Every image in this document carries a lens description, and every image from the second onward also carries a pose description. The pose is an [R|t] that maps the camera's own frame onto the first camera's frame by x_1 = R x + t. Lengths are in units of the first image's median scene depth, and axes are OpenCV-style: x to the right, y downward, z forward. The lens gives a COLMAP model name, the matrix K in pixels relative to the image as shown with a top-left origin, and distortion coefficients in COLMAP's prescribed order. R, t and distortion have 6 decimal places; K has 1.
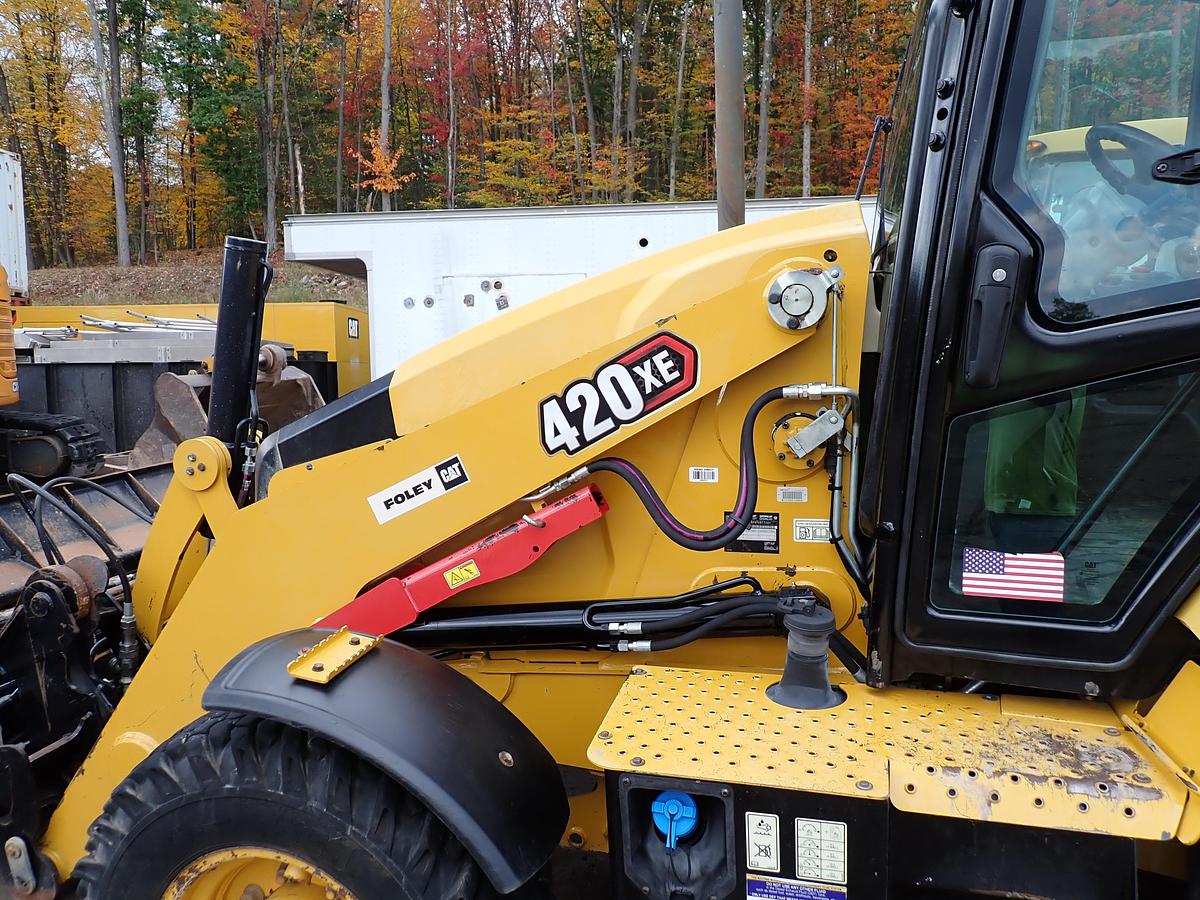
lens RADIAL K [[895.8, 0, 603.0], [0, 895.8, 441.7], [0, 0, 1]] dist [0.006128, -0.005911]
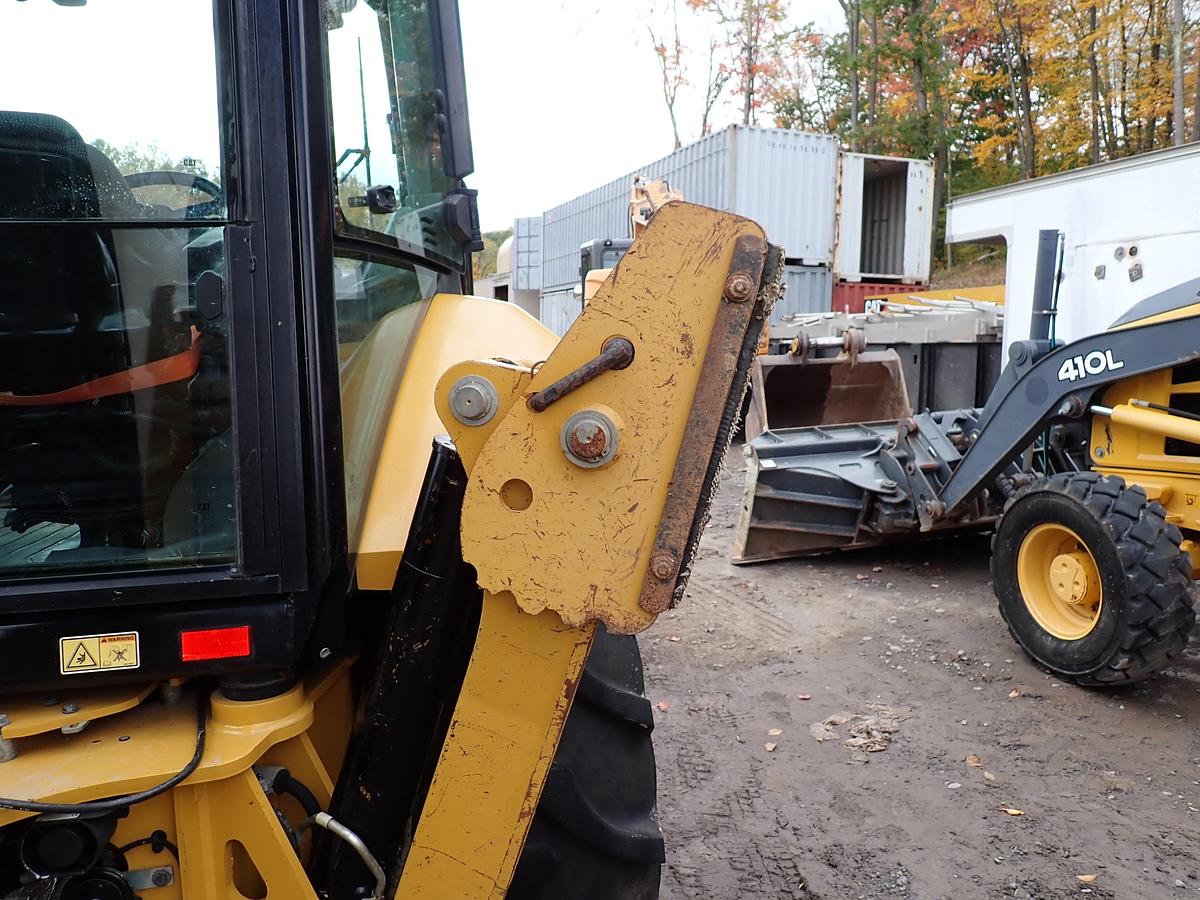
lens RADIAL K [[888.6, 0, 600.1], [0, 888.6, 431.1], [0, 0, 1]] dist [-0.000787, -0.007003]
pose [[0.404231, 0.101515, -0.909006, 1.783458], [-0.084491, 0.993717, 0.073402, -0.131550], [0.910746, 0.047131, 0.410268, 1.001889]]
